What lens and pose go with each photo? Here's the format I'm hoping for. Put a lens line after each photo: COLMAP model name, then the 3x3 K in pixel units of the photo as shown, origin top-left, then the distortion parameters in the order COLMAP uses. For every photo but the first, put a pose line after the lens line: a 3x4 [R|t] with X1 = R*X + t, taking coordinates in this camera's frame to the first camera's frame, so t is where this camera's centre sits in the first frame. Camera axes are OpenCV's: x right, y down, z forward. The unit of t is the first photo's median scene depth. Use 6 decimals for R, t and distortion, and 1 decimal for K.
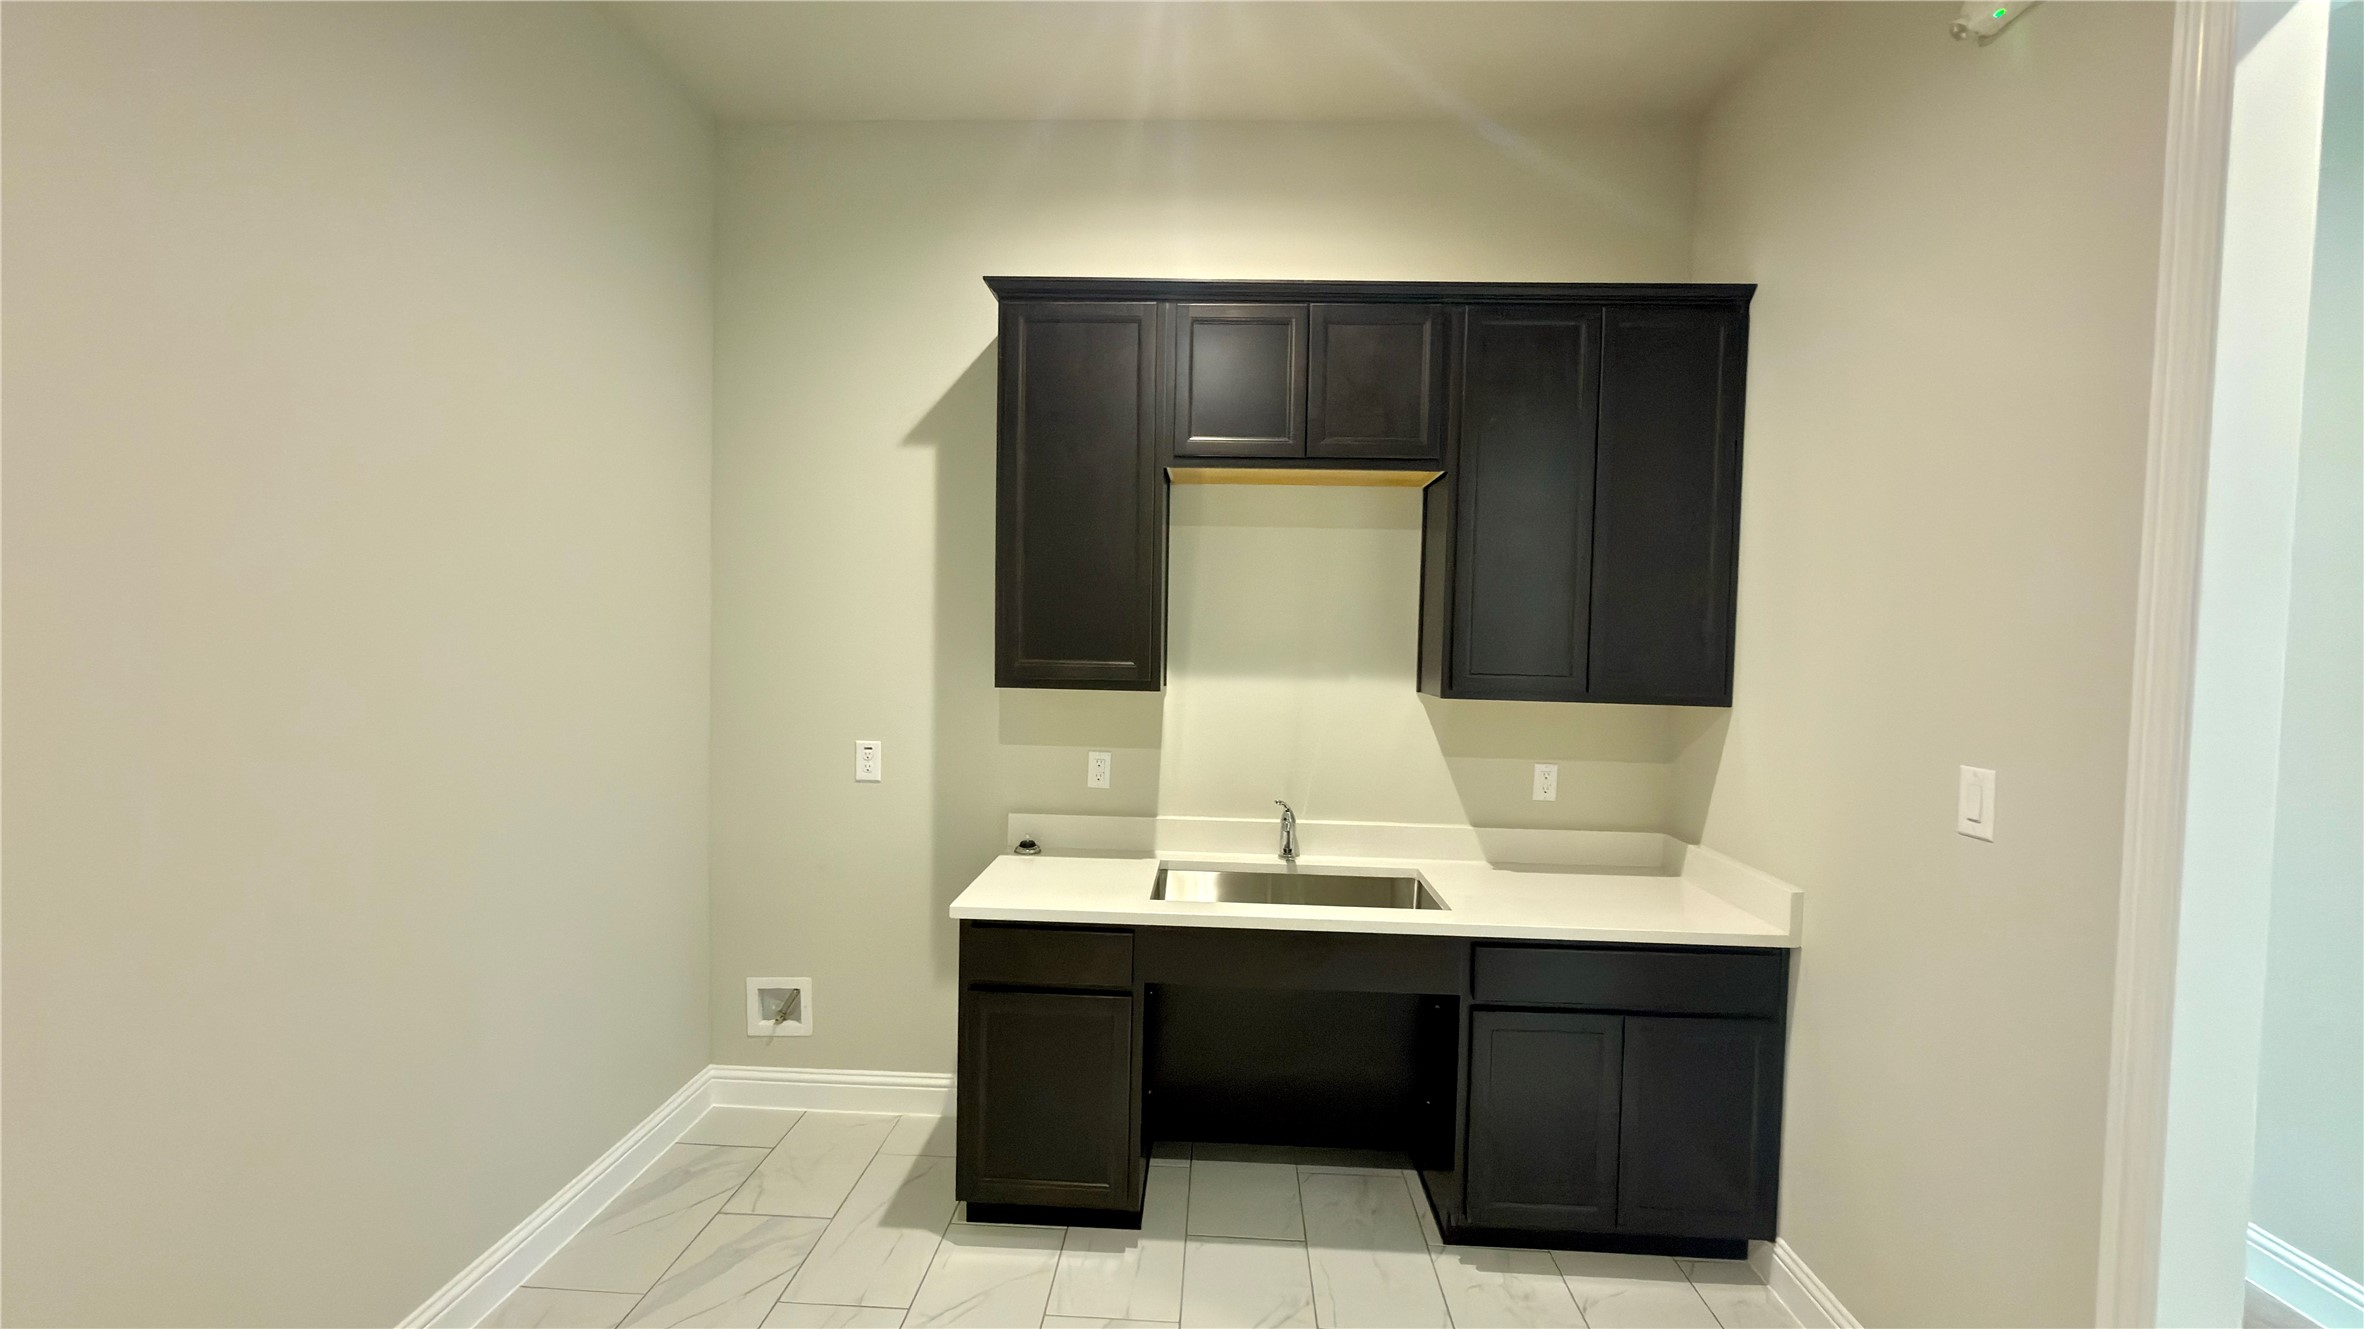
lens RADIAL K [[934.9, 0, 1177.3], [0, 934.9, 670.4], [0, 0, 1]] dist [0.000389, 0.000159]
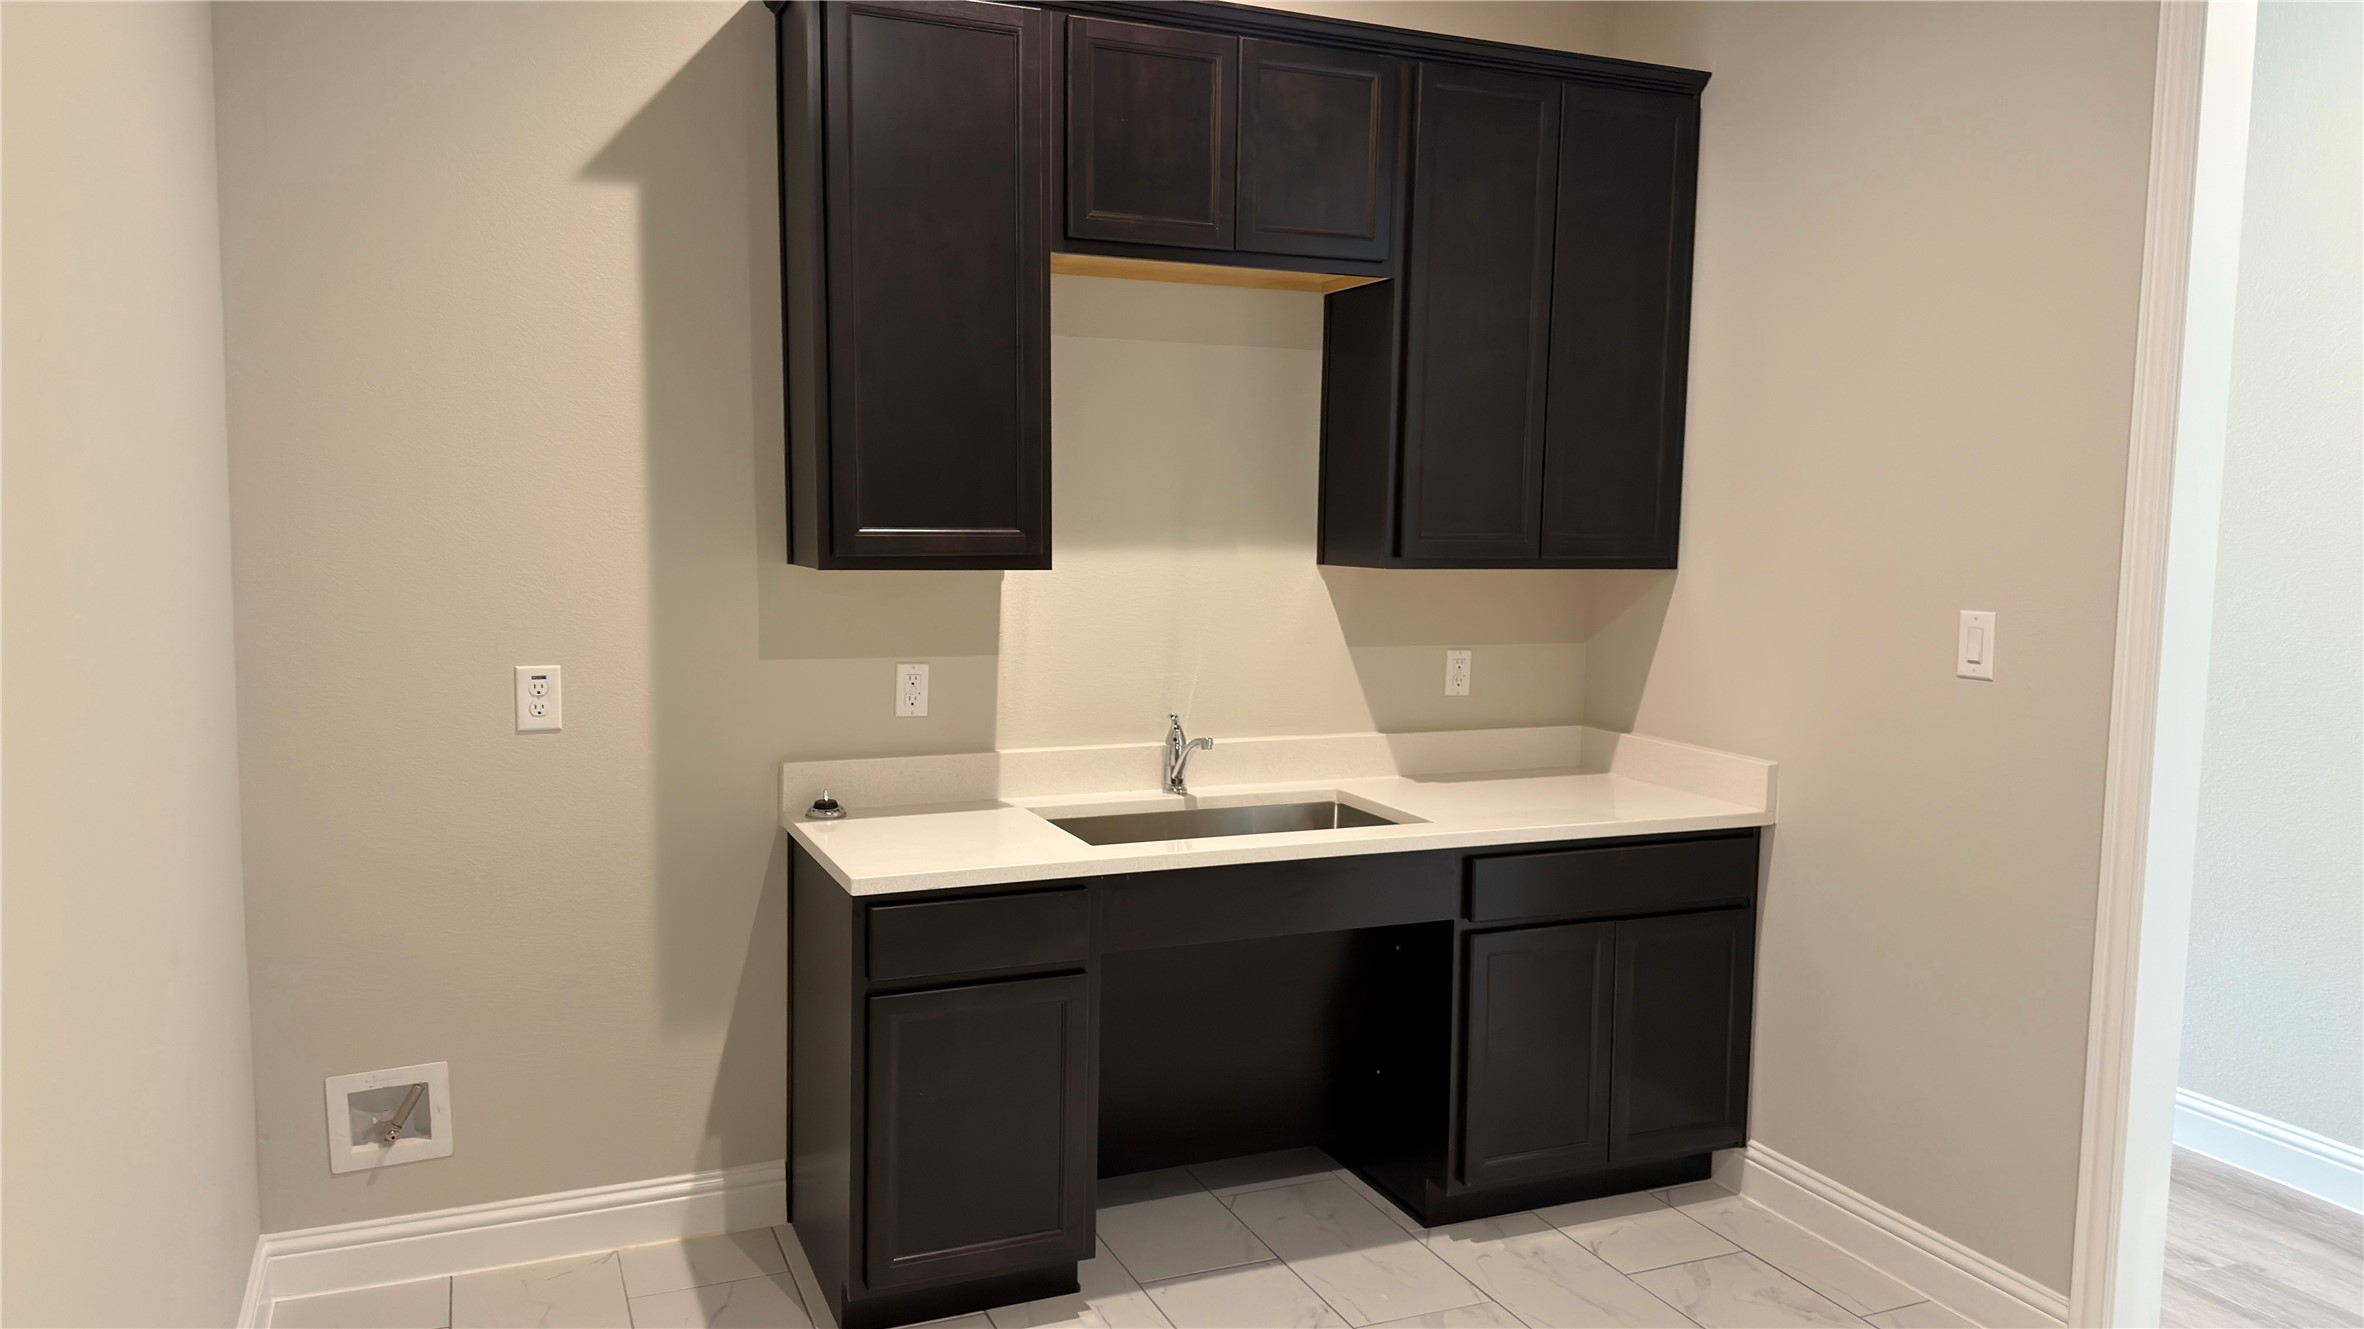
lens RADIAL K [[1635.4, 0, 1145.8], [0, 1635.4, 661.9], [0, 0, 1]] dist [0.186775, -0.398183]
pose [[0.902368, -0.049079, 0.428163, -0.463338], [0.022486, 0.997503, 0.066950, 0.009449], [-0.430380, -0.050785, 0.901218, -0.165087]]
